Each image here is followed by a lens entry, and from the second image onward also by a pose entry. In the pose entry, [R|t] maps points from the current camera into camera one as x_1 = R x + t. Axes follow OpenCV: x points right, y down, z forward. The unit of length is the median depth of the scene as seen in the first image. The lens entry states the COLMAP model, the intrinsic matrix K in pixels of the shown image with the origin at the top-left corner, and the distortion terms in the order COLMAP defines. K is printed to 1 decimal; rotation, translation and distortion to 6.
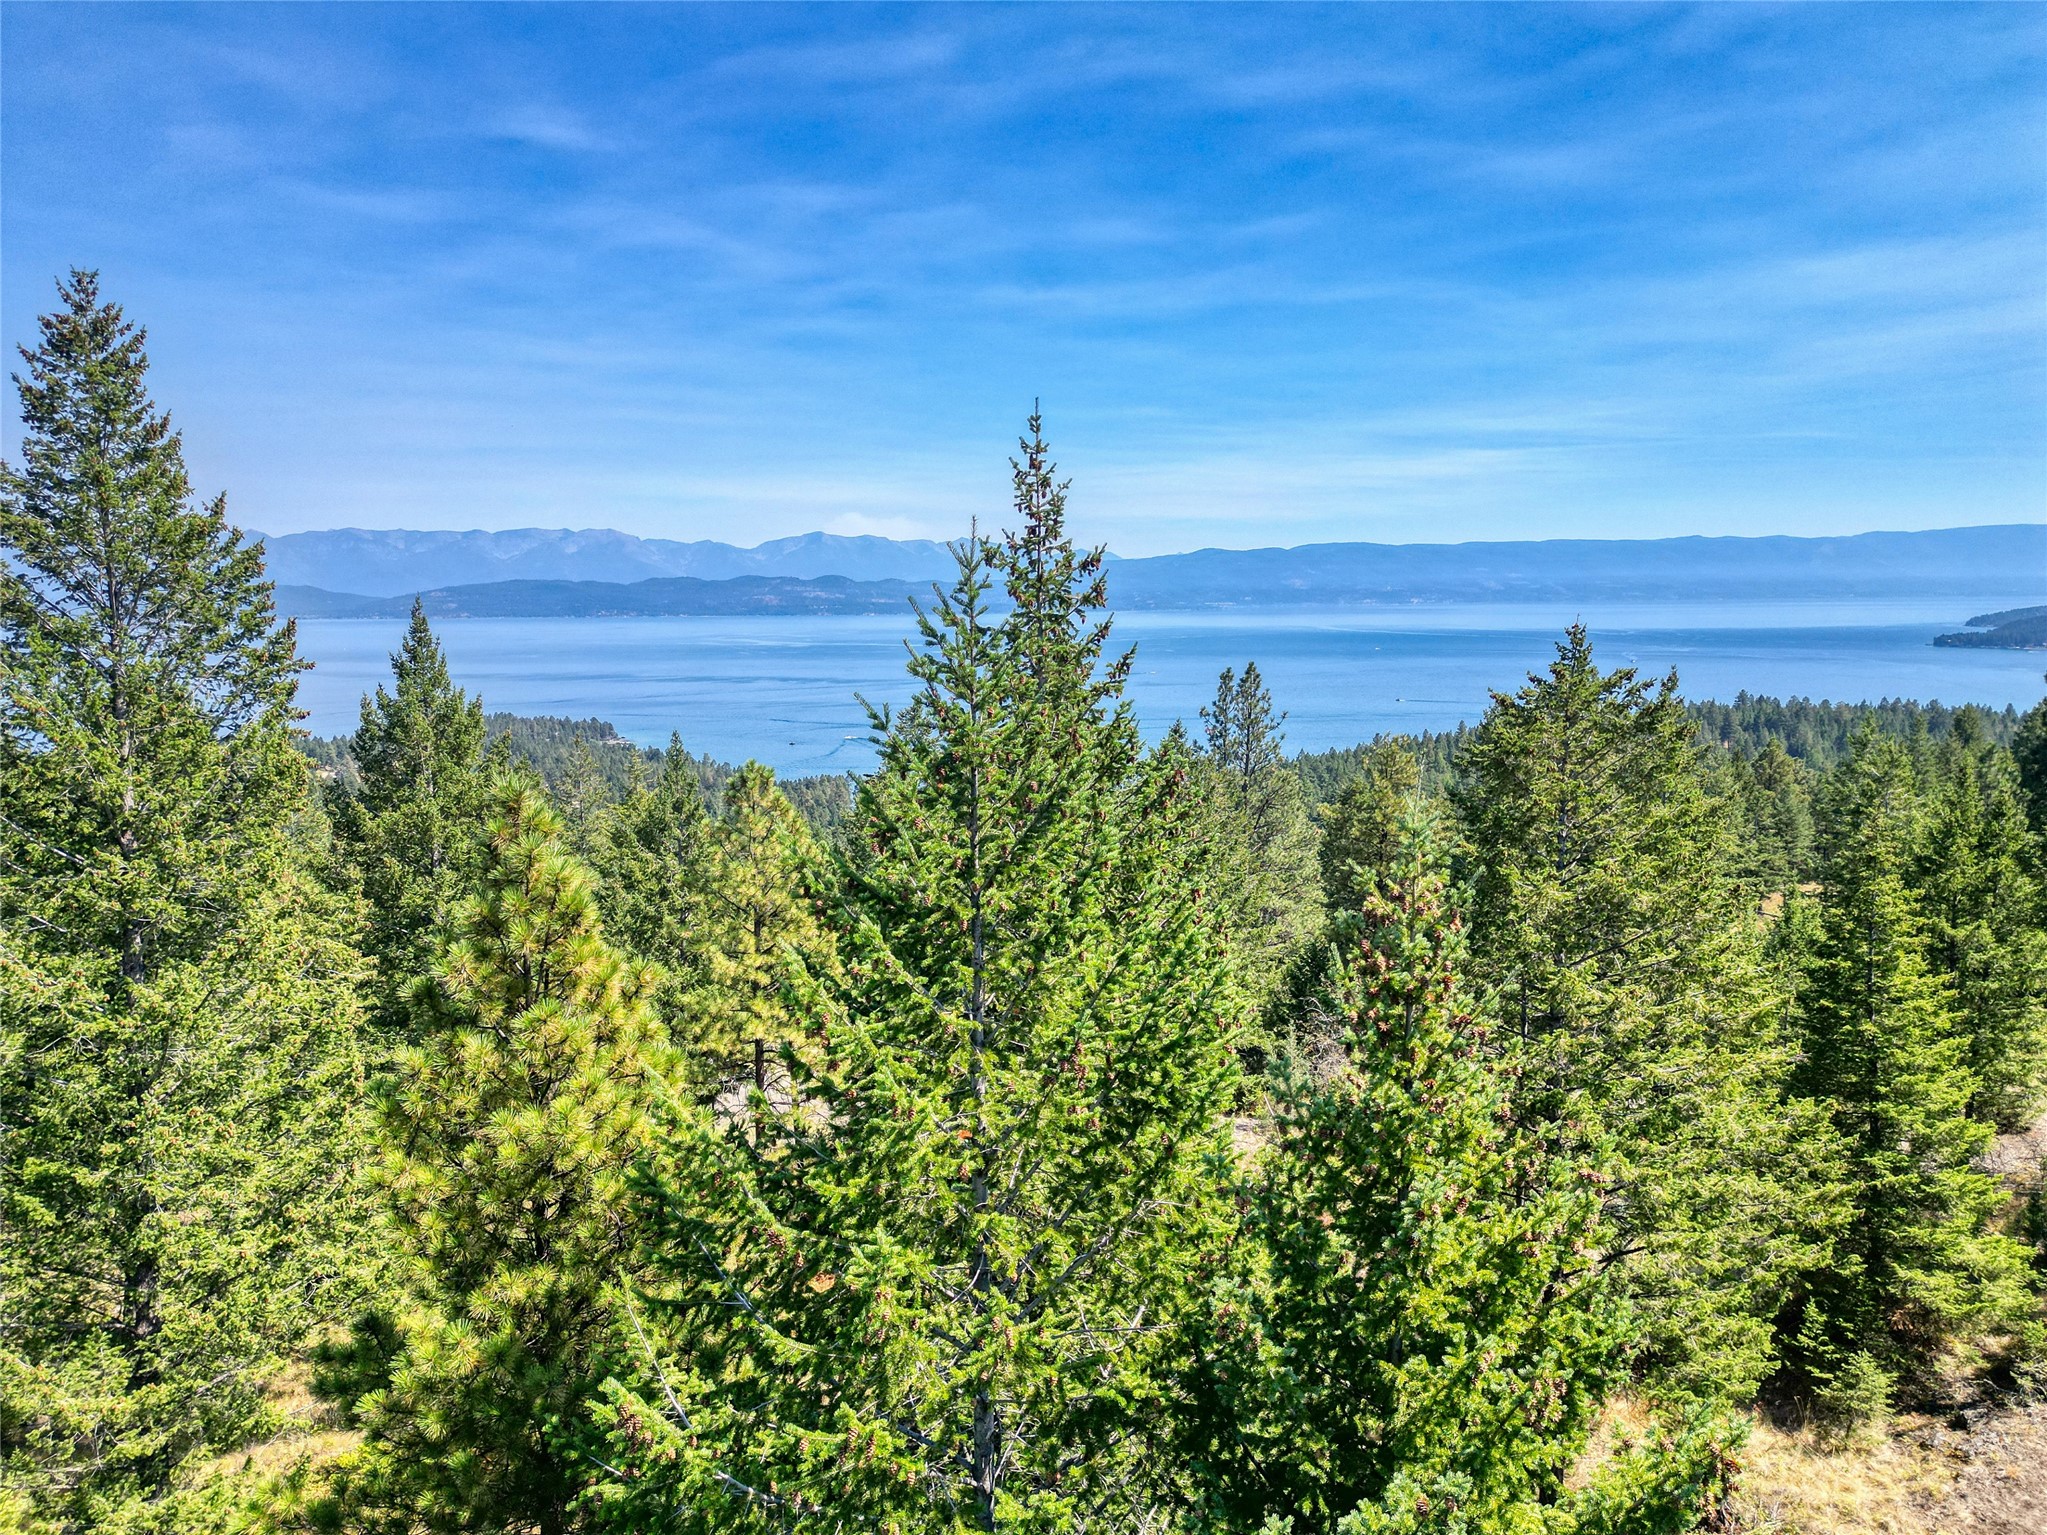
lens RADIAL K [[1414.8, 0, 1023.5], [0, 1414.8, 767.5], [0, 0, 1]] dist [0.081655, -0.070174]
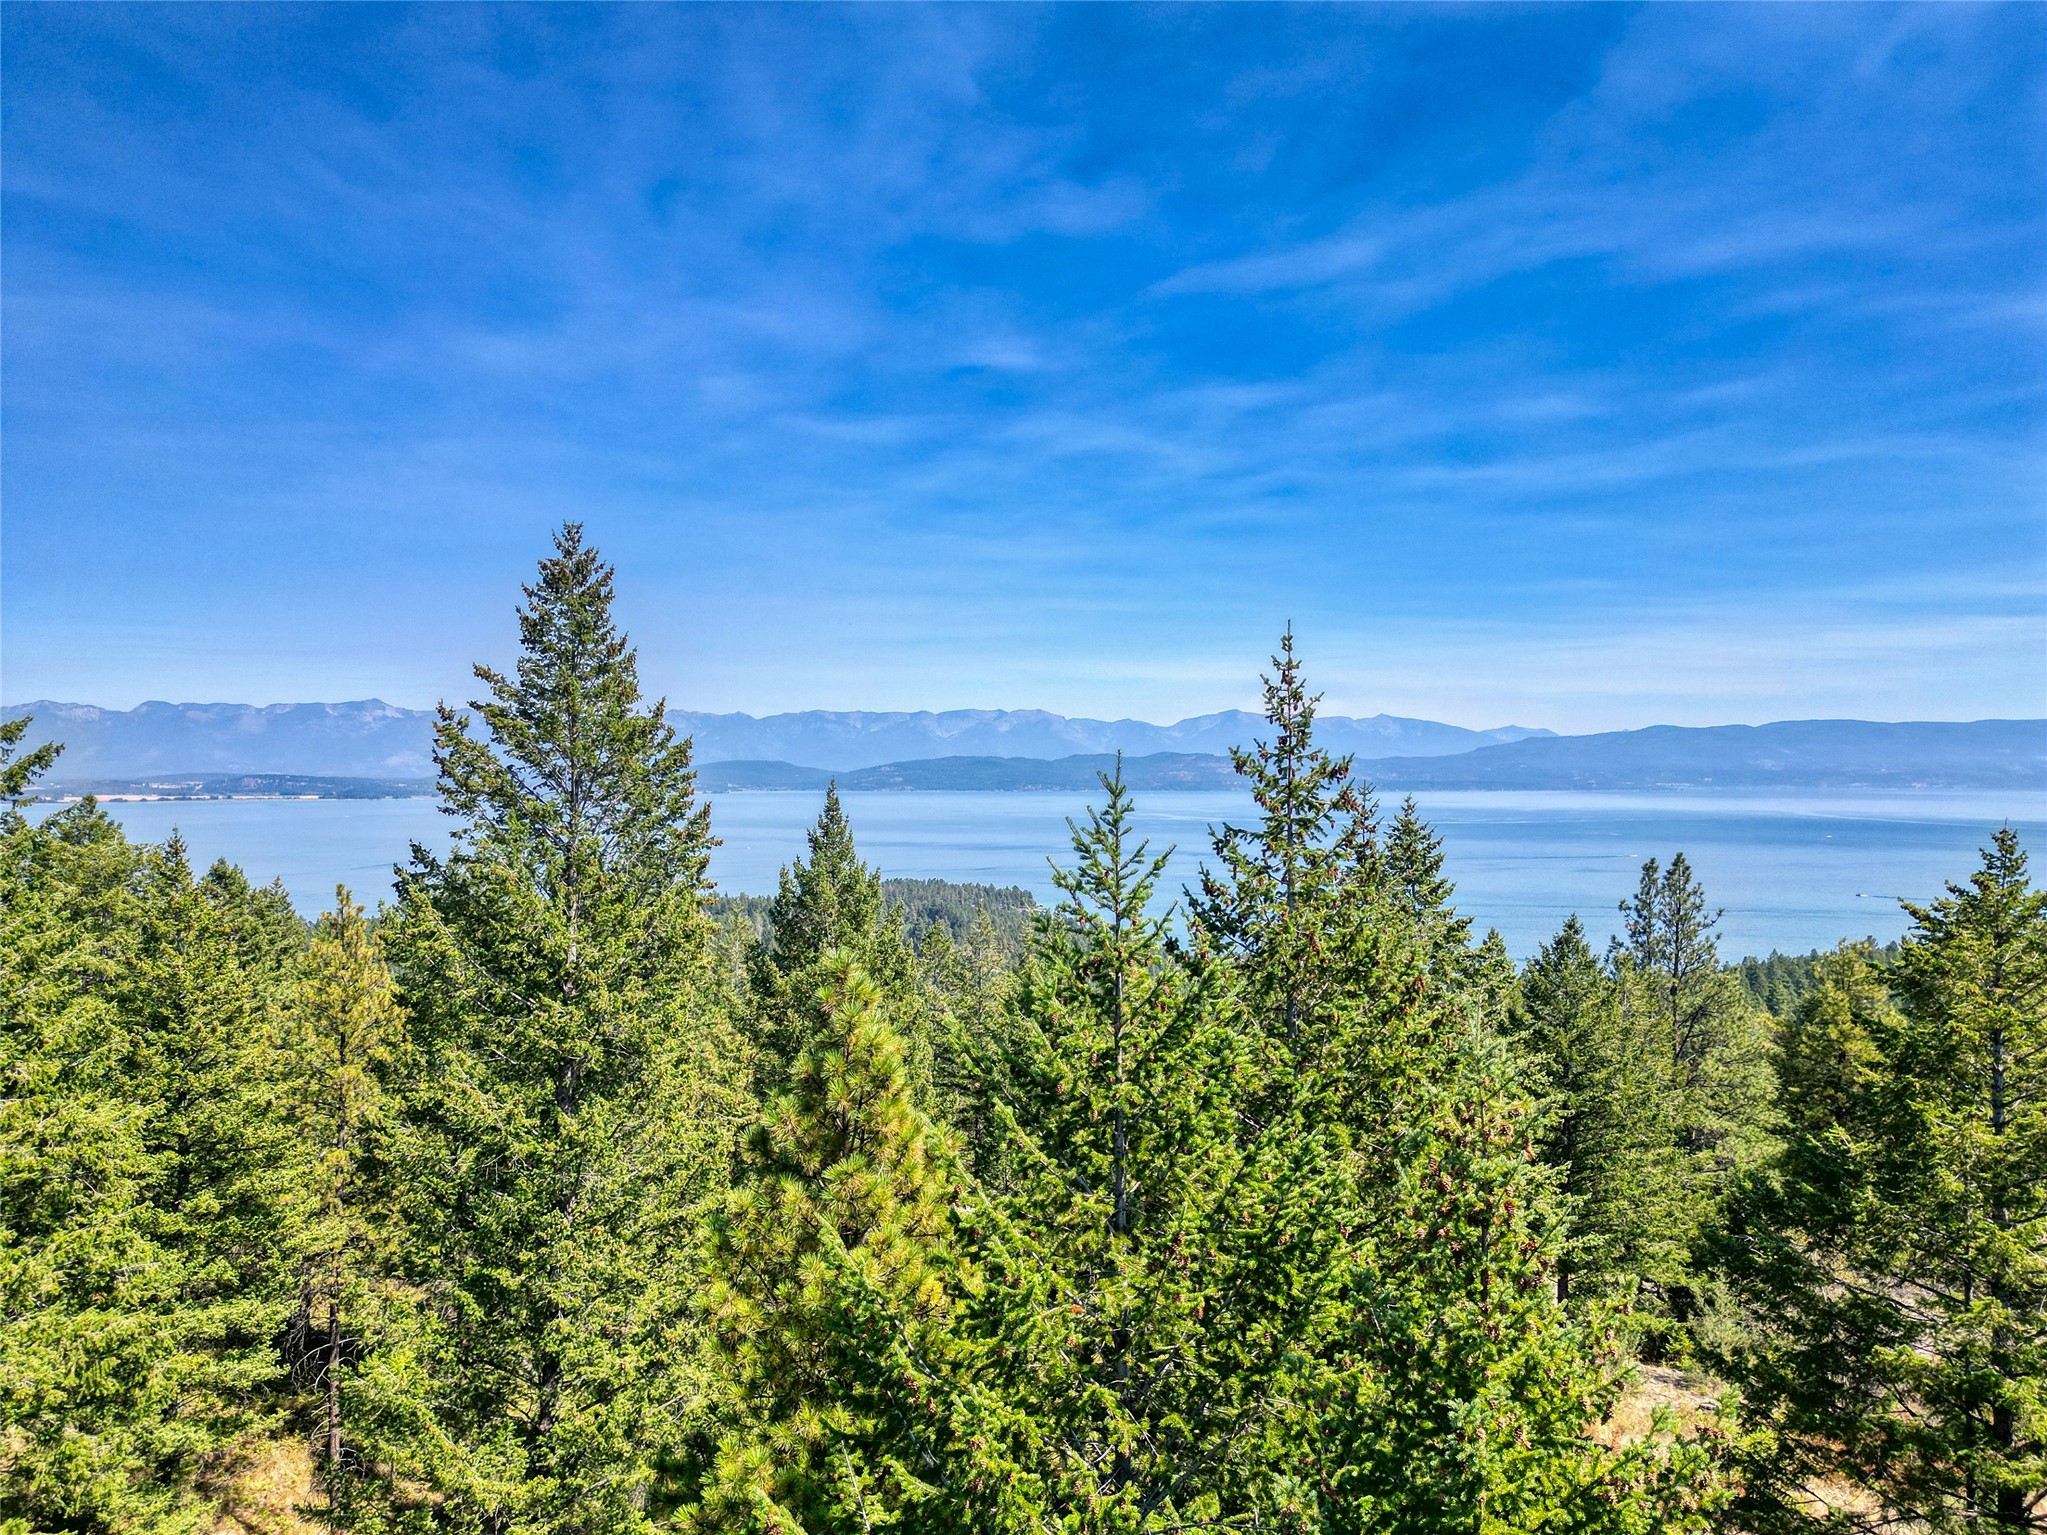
lens RADIAL K [[1472.7, 0, 1099.5], [0, 1472.7, 765.6], [0, 0, 1]] dist [0.094401, -0.103127]
pose [[0.960481, 0.011532, -0.278107, 0.135548], [-0.043797, 0.992957, -0.110082, -0.015534], [0.274879, 0.117912, 0.954221, -0.067100]]
